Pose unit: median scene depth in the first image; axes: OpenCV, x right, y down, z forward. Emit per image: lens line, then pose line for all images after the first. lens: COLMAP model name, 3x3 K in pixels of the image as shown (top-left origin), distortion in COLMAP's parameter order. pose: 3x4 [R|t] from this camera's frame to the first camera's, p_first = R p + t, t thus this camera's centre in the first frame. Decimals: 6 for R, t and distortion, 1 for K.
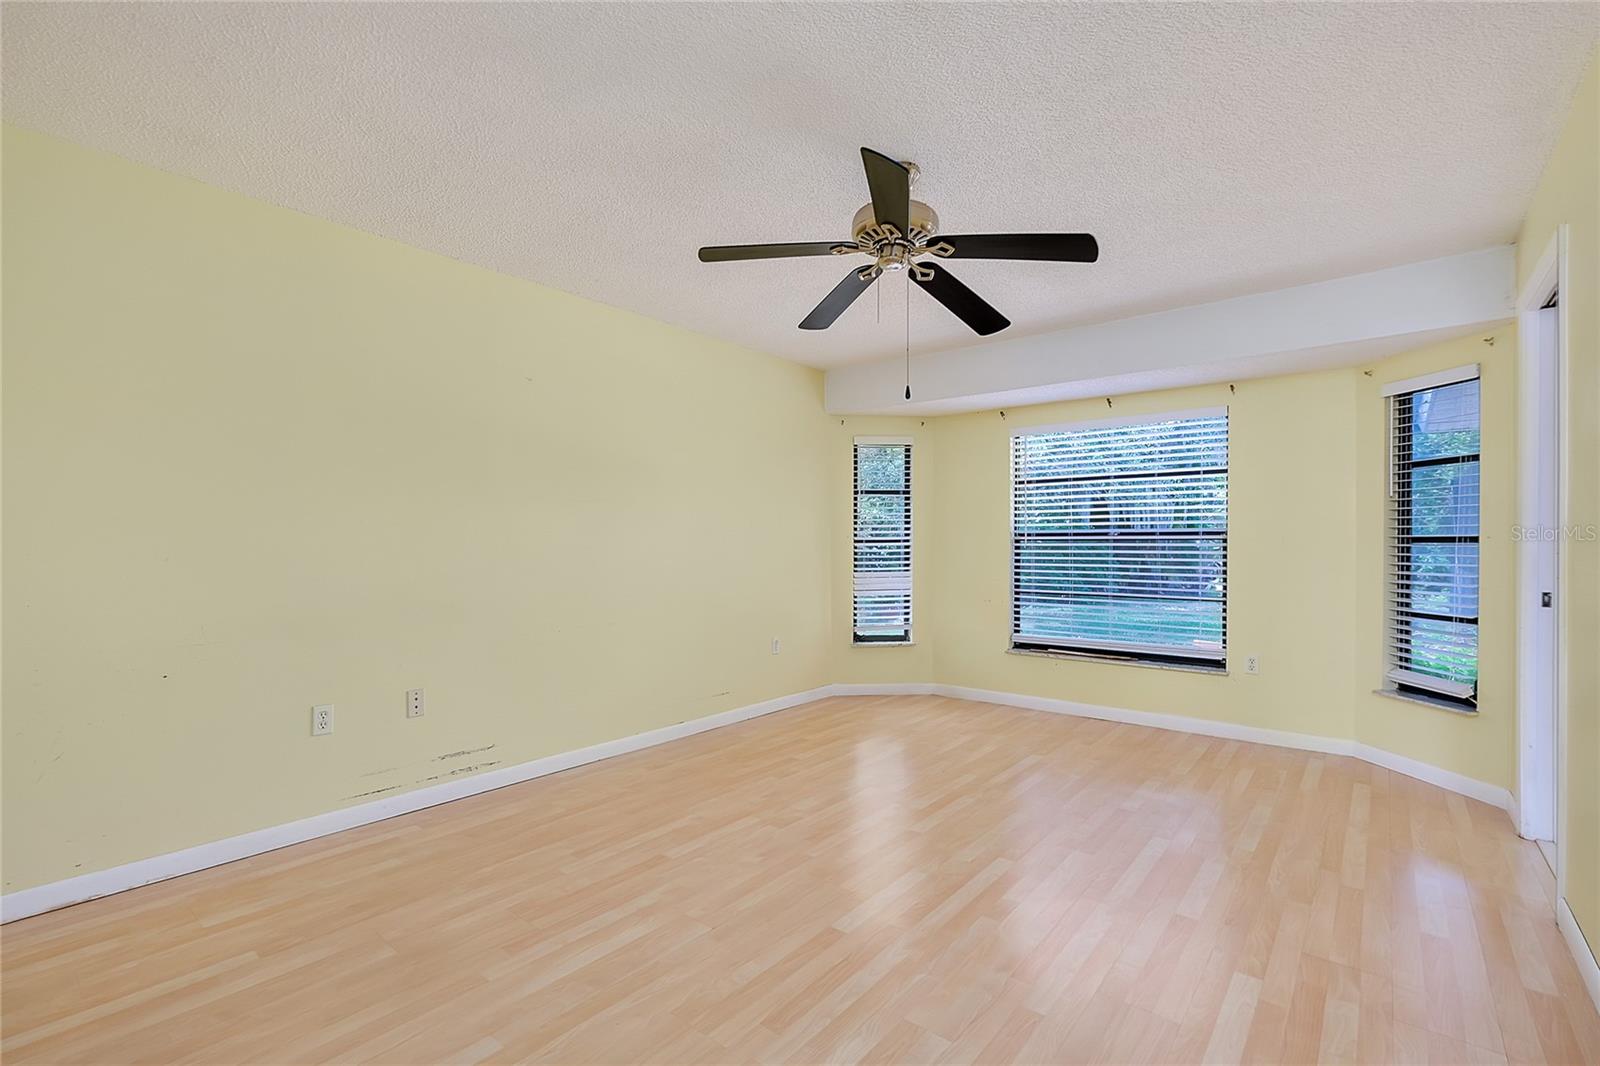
lens RADIAL K [[702.6, 0, 799.5], [0, 702.6, 549.4], [0, 0, 1]] dist [0.001156, -0.000335]
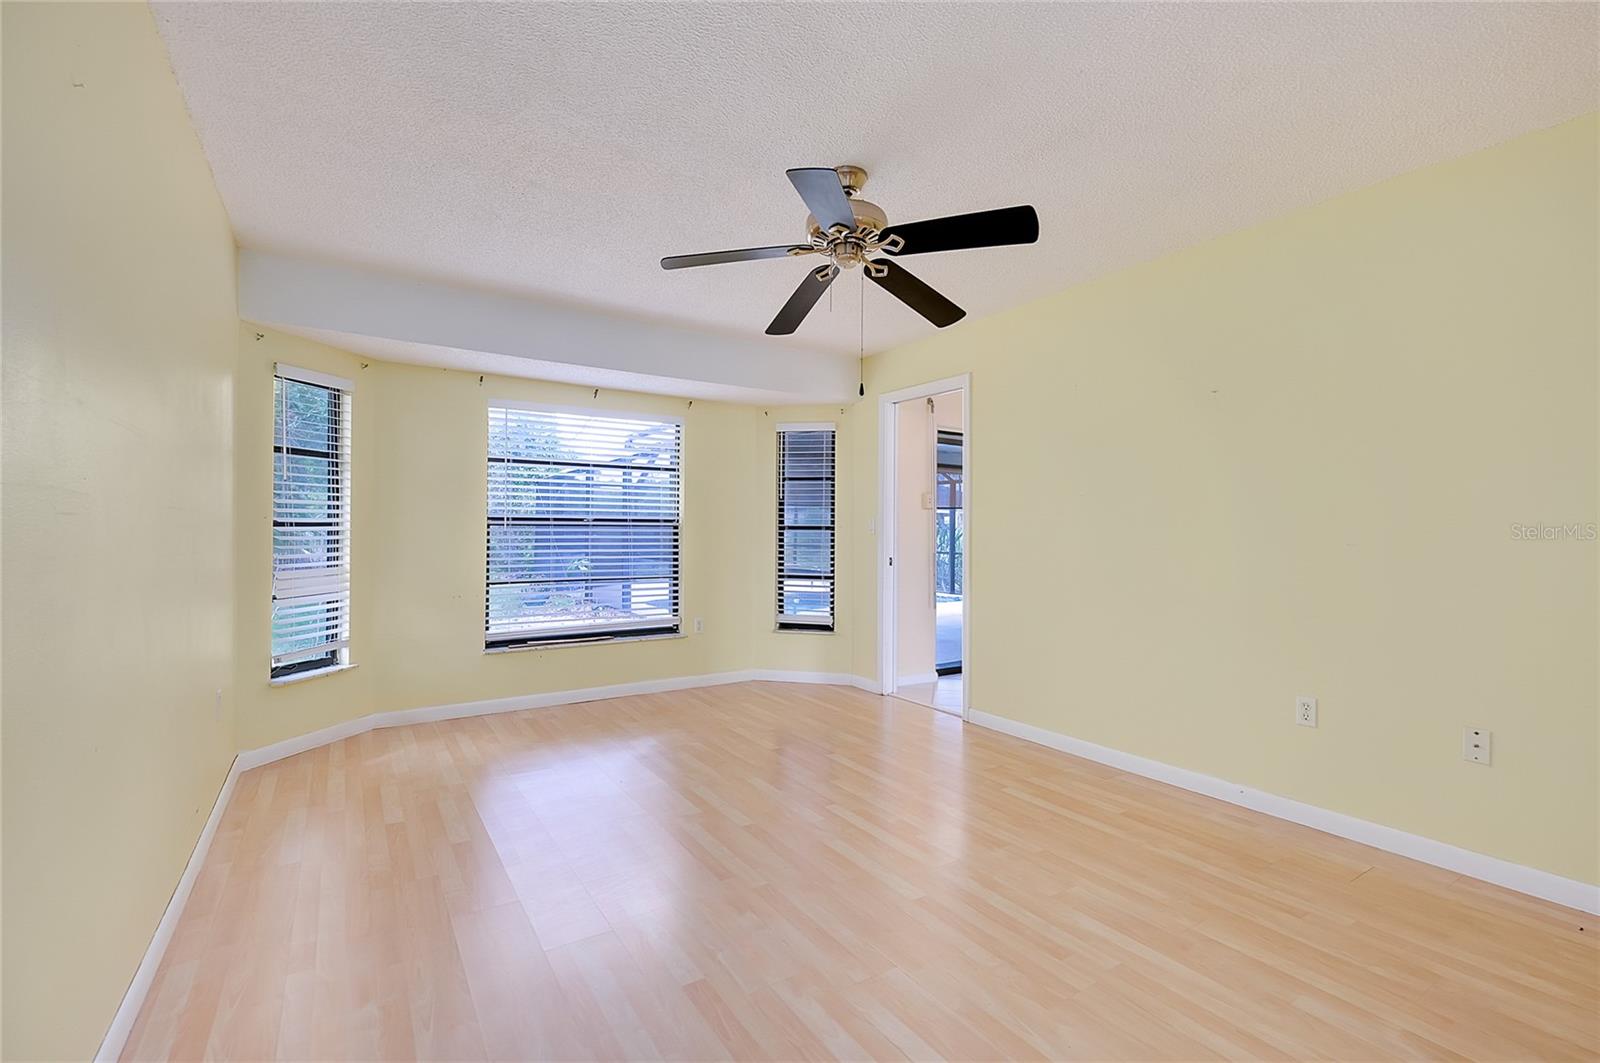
lens RADIAL K [[718.4, 0, 800.0], [0, 718.4, 531.5], [0, 0, 1]] dist [0.001016, 0.000085]
pose [[0.292678, -0.000266, 0.956211, -0.445986], [0.003635, 0.999993, -0.000834, -0.002783], [-0.956204, 0.003720, 0.292677, 0.371350]]
